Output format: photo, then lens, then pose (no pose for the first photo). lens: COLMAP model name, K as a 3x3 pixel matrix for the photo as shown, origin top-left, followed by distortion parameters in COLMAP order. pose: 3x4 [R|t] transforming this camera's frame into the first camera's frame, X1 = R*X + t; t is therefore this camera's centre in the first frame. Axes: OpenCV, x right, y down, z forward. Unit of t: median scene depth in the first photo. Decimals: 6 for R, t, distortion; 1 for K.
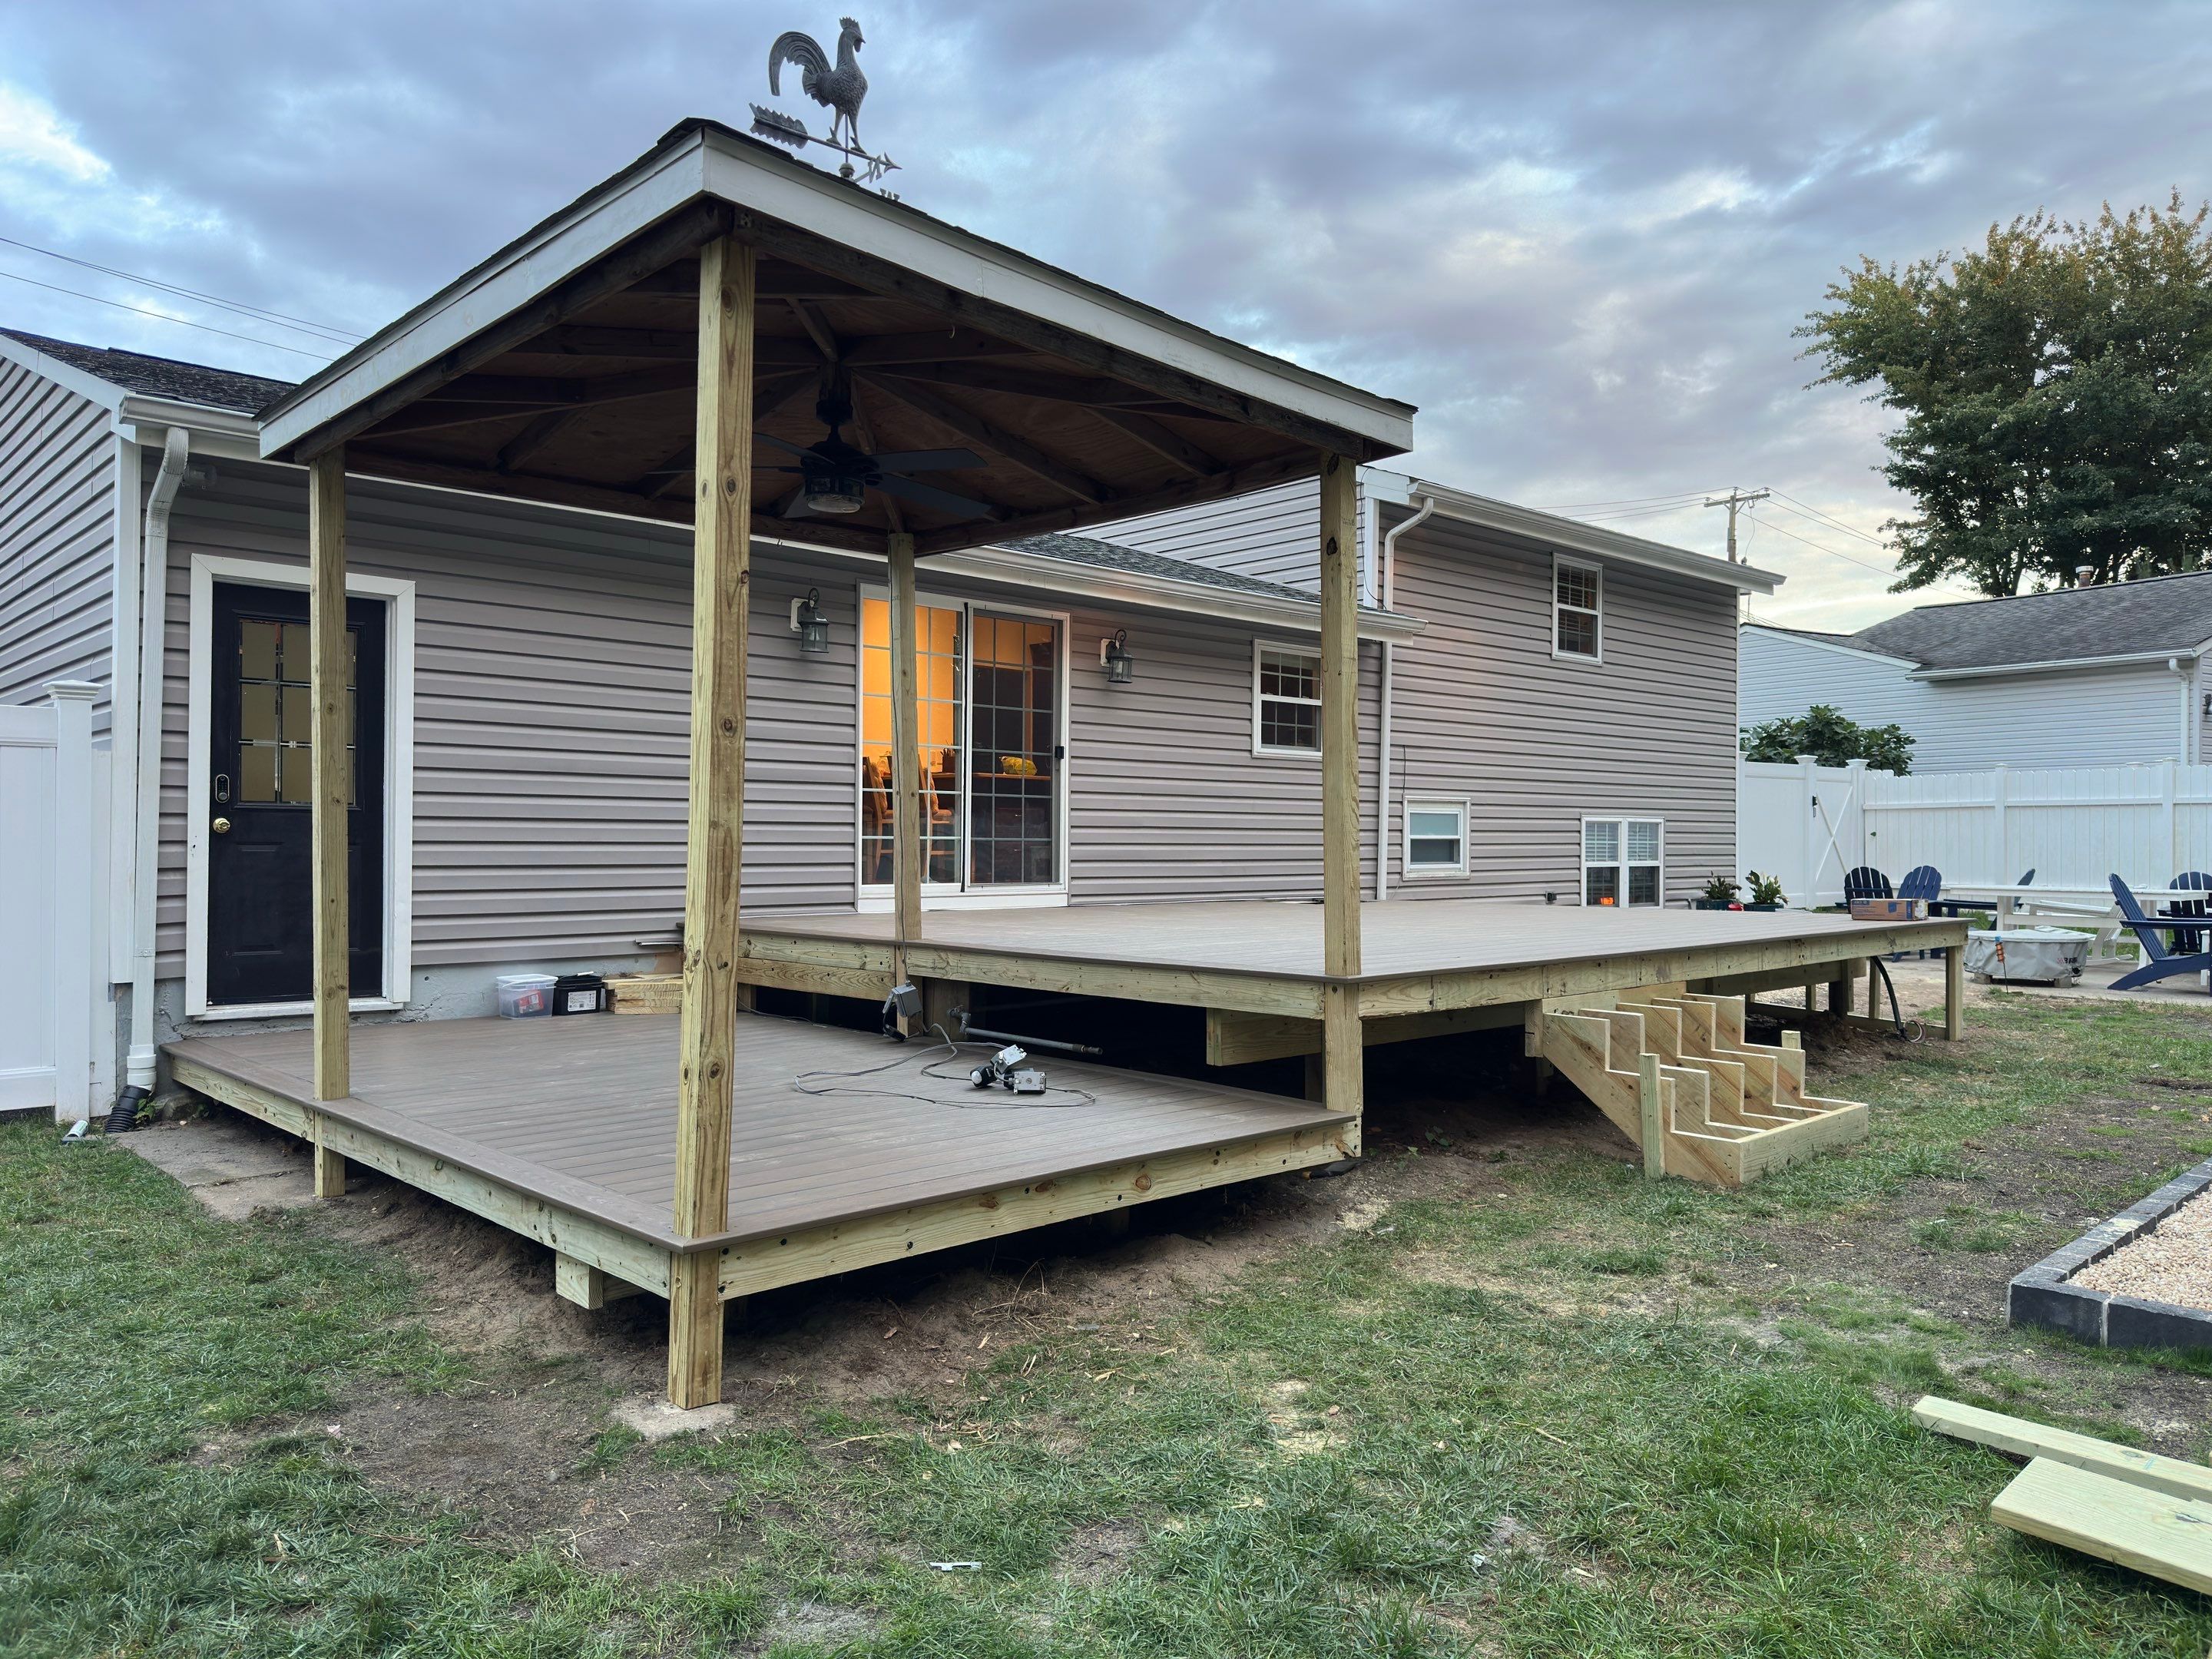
lens RADIAL K [[1537.6, 0, 1100.6], [0, 1537.6, 839.1], [0, 0, 1]] dist [0.060069, -0.075437]
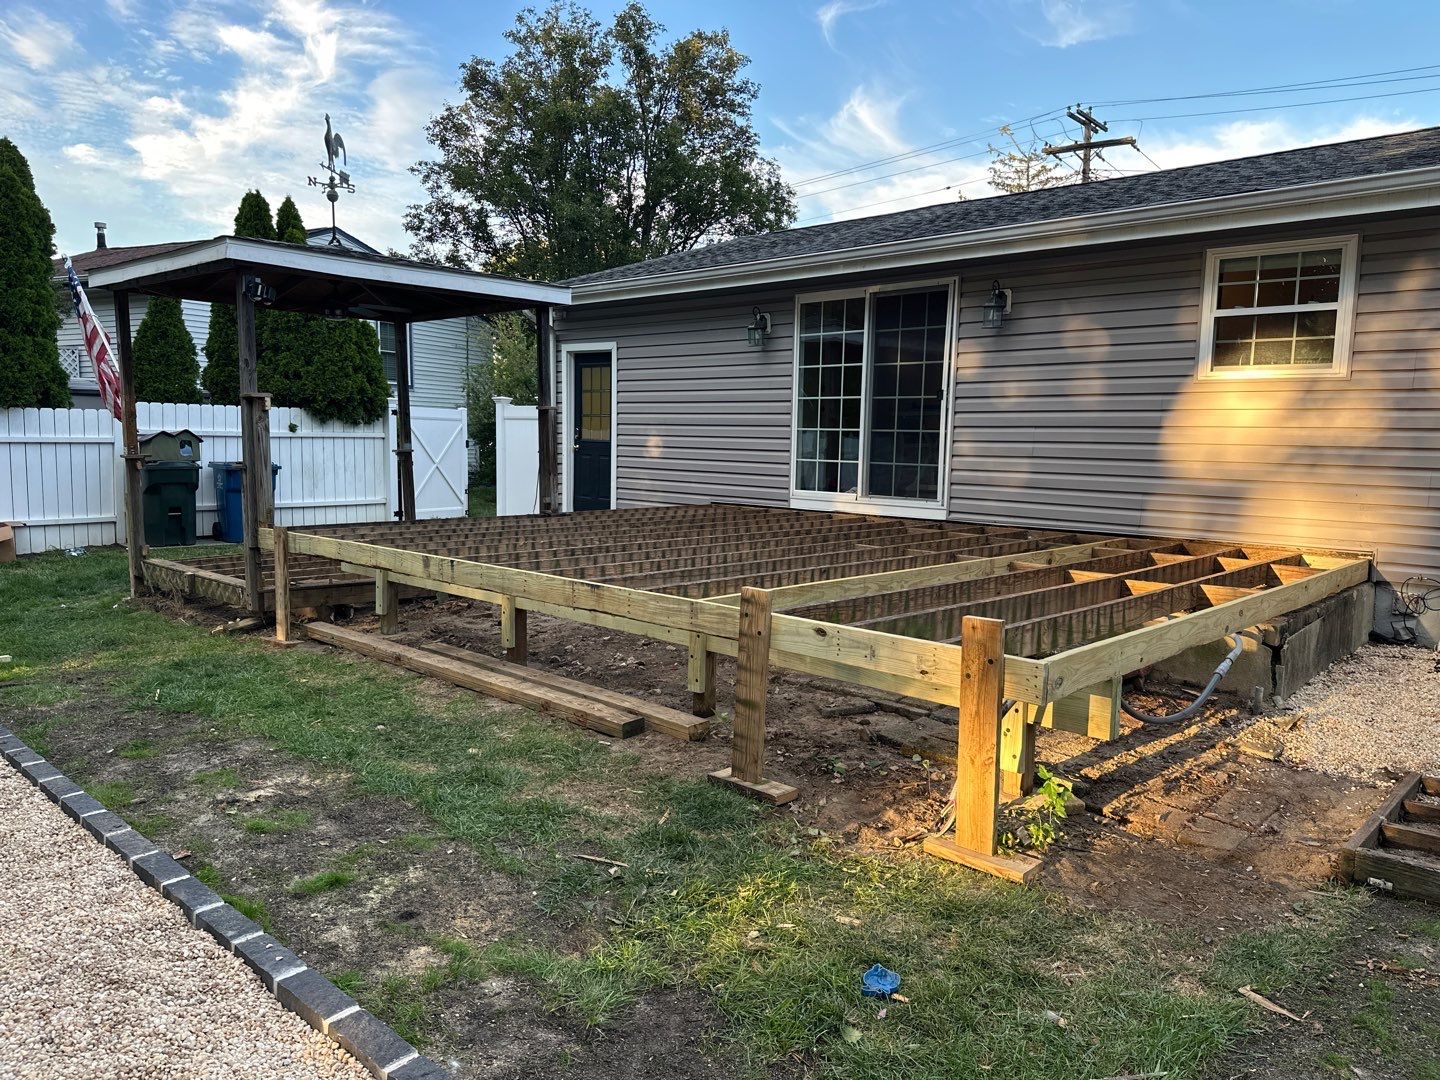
lens RADIAL K [[1004.2, 0, 722.9], [0, 1004.2, 556.6], [0, 0, 1]] dist [0.051524, -0.062471]
pose [[0.066371, 0.117100, -0.990900, 0.774663], [-0.017008, 0.993078, 0.116218, -0.018064], [0.997650, 0.009140, 0.067903, 0.762787]]
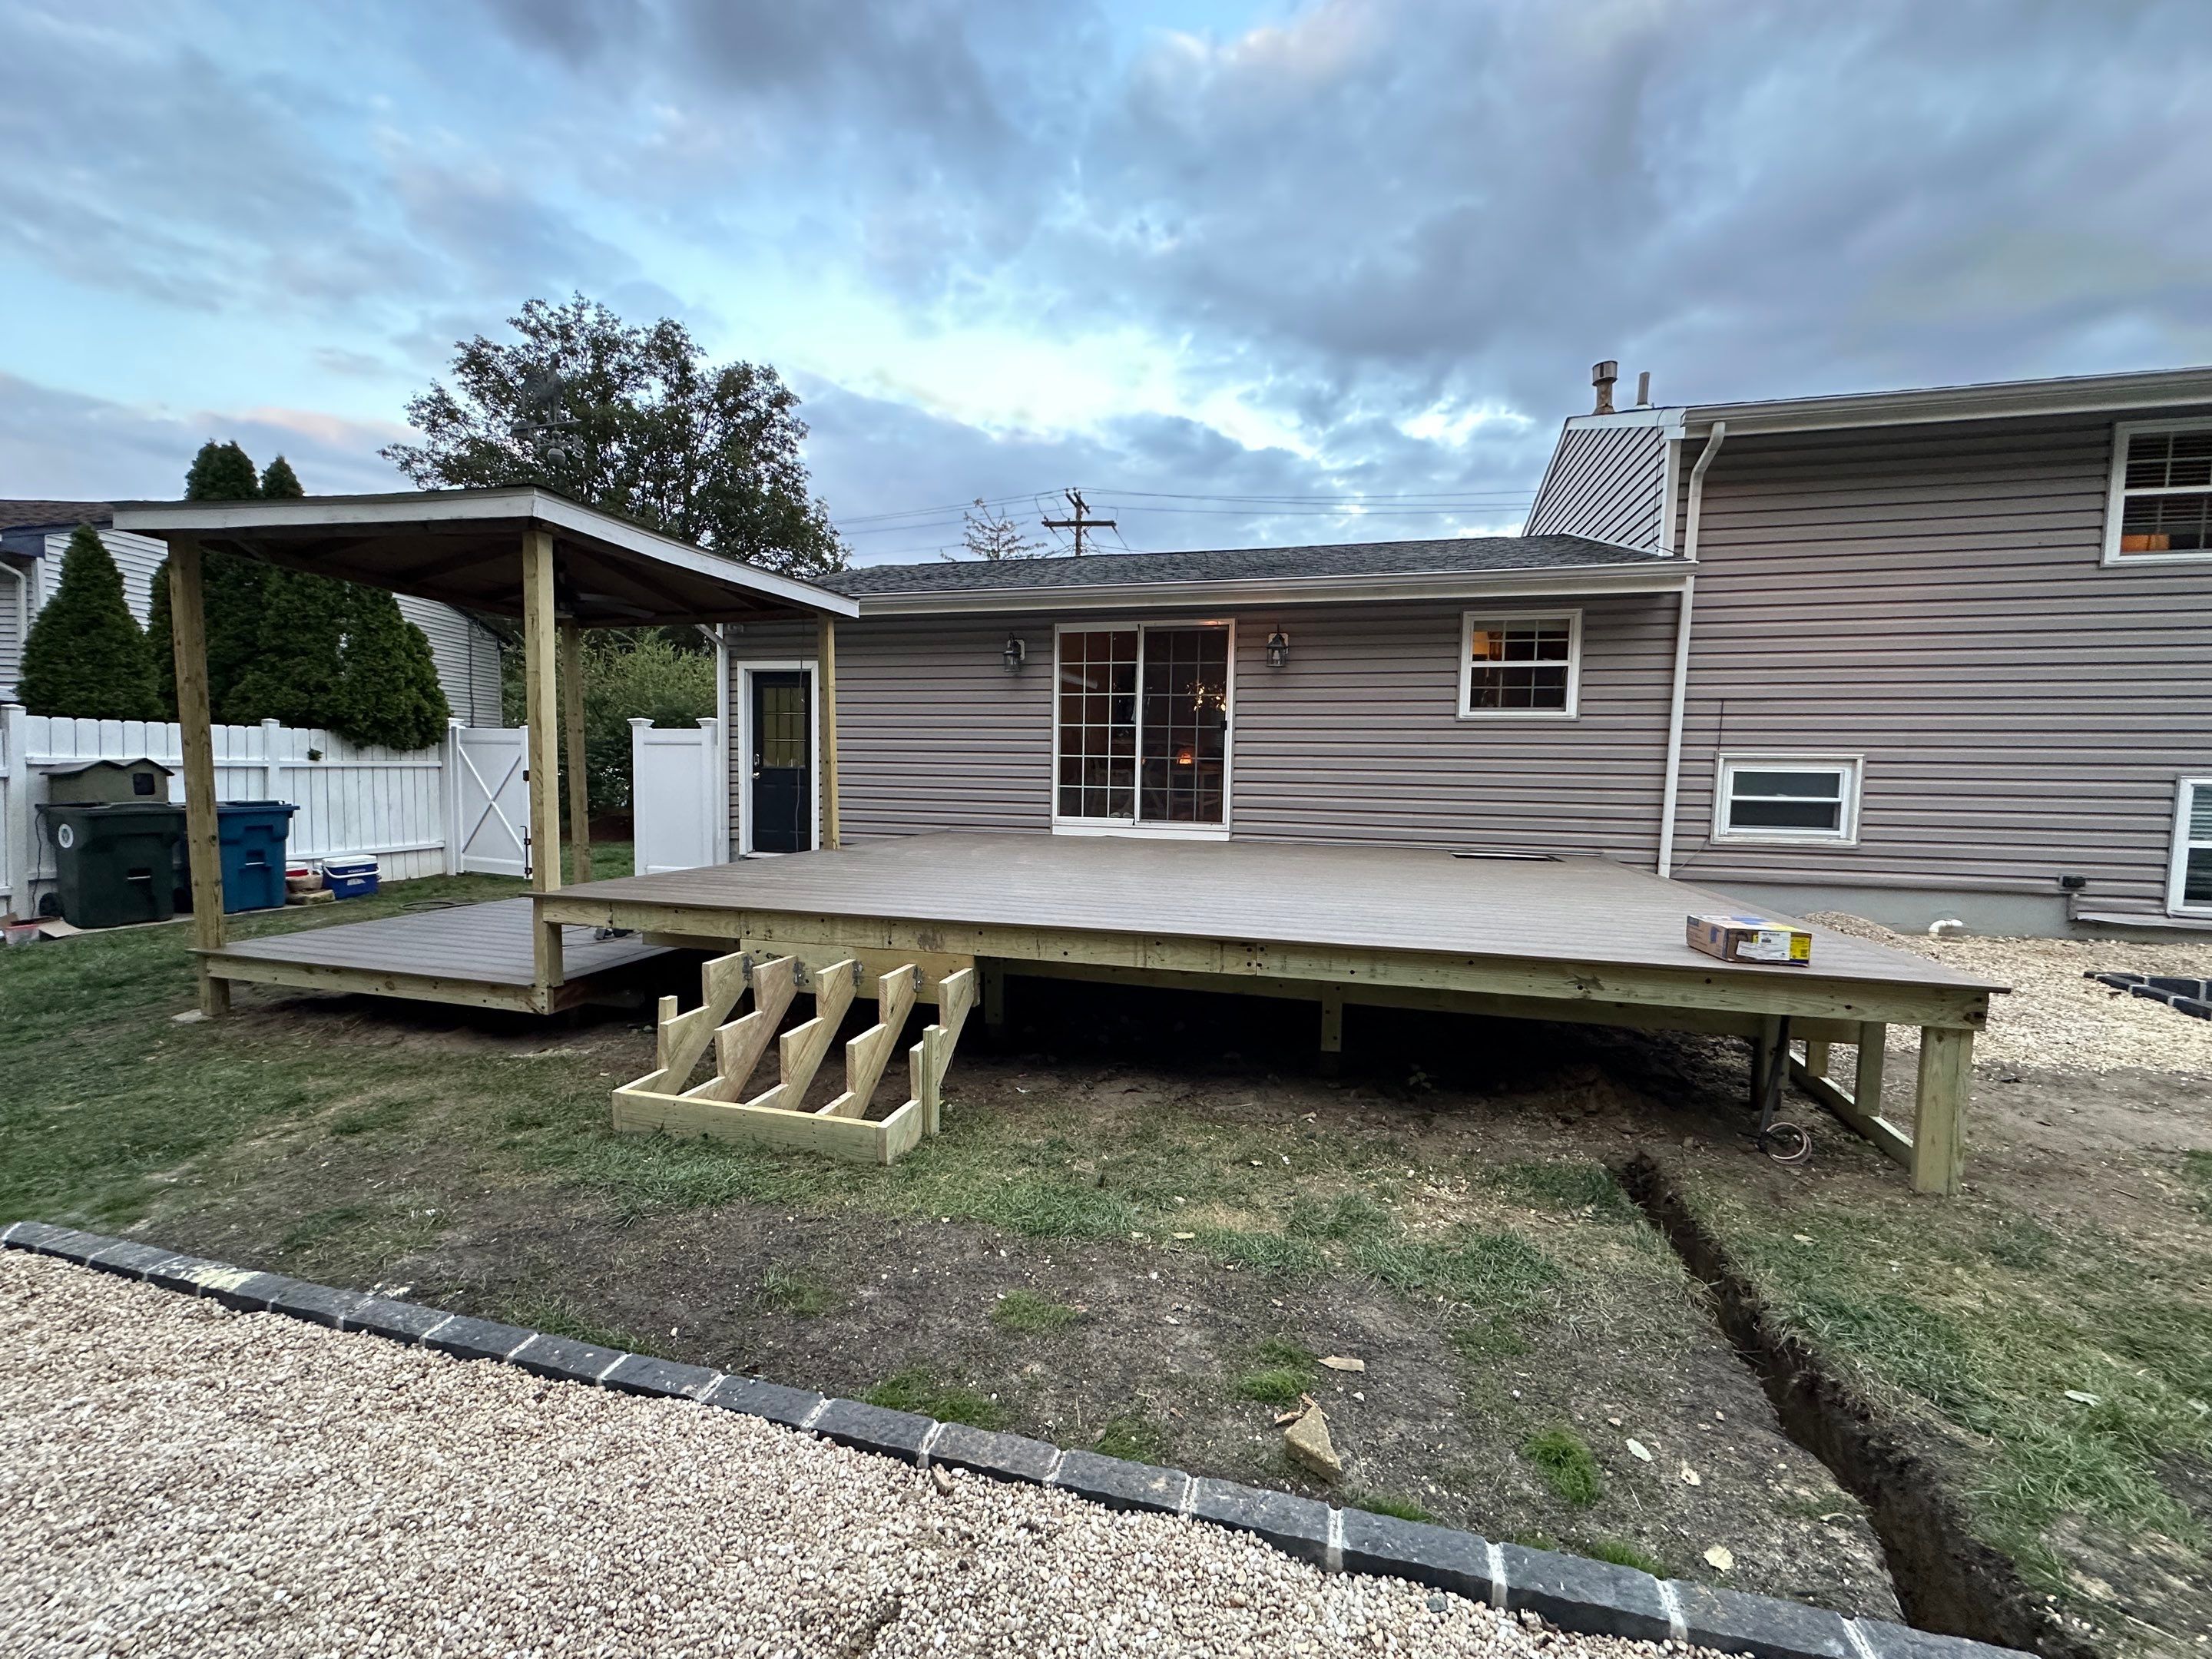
lens RADIAL K [[876.3, 0, 1108.1], [0, 876.3, 835.8], [0, 0, 1]] dist [-0.005500, 0.000802]
pose [[0.524127, 0.069961, -0.848762, 0.569899], [-0.012361, 0.997140, 0.074558, -0.016407], [0.851550, -0.028586, 0.523493, 0.508958]]
